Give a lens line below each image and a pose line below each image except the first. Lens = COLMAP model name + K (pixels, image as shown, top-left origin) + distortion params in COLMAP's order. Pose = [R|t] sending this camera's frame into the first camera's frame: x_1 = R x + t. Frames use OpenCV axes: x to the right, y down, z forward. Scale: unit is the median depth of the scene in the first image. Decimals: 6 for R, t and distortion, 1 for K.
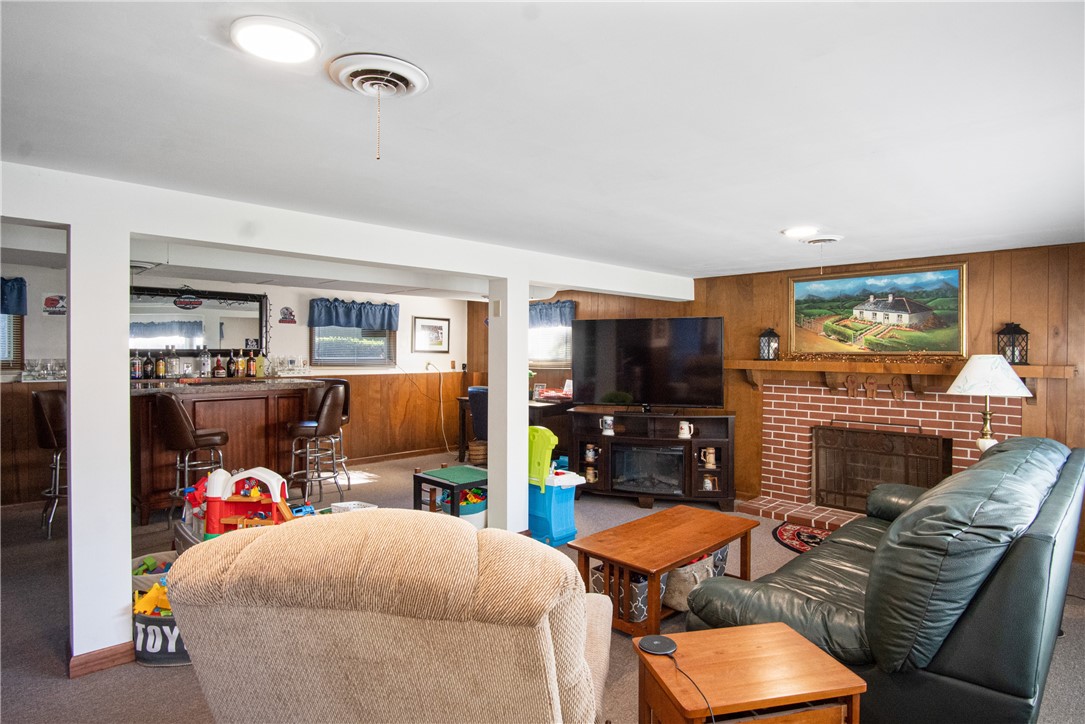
lens RADIAL K [[598.3, 0, 546.5], [0, 598.3, 372.2], [0, 0, 1]] dist [-0.036055, 0.000586]
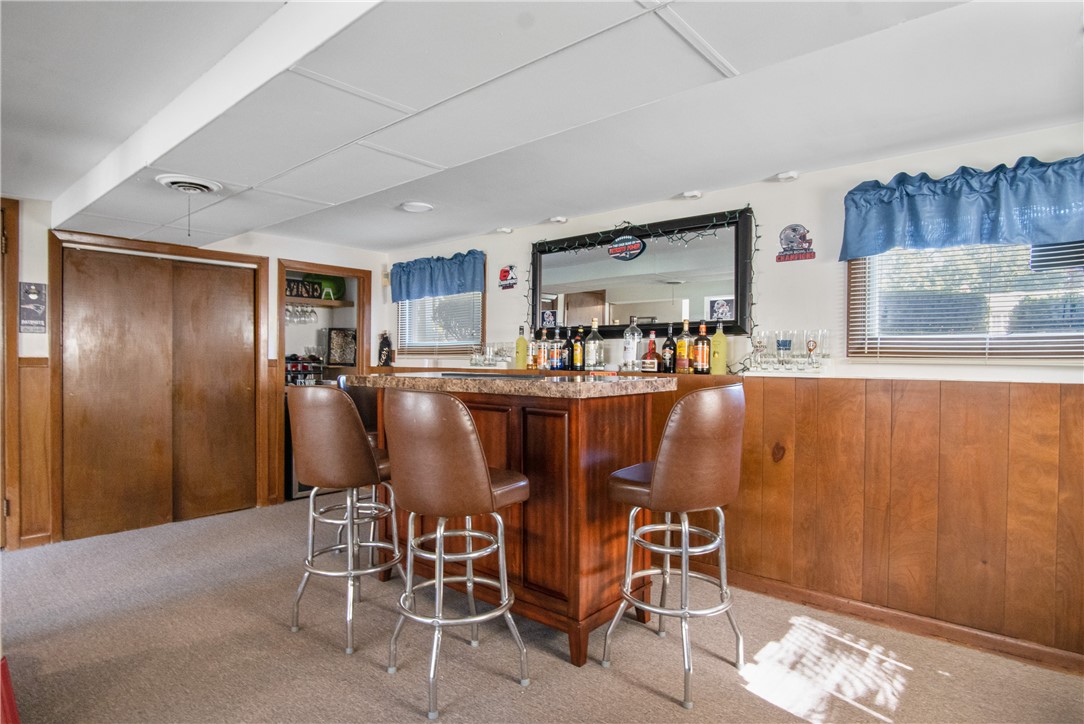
lens RADIAL K [[598.1, 0, 544.1], [0, 598.1, 366.2], [0, 0, 1]] dist [-0.004895, -0.001342]
pose [[0.077072, 0.012602, -0.996946, 0.006400], [-0.033844, 0.999377, 0.010016, 0.000478], [0.996451, 0.032969, 0.077451, 0.813894]]
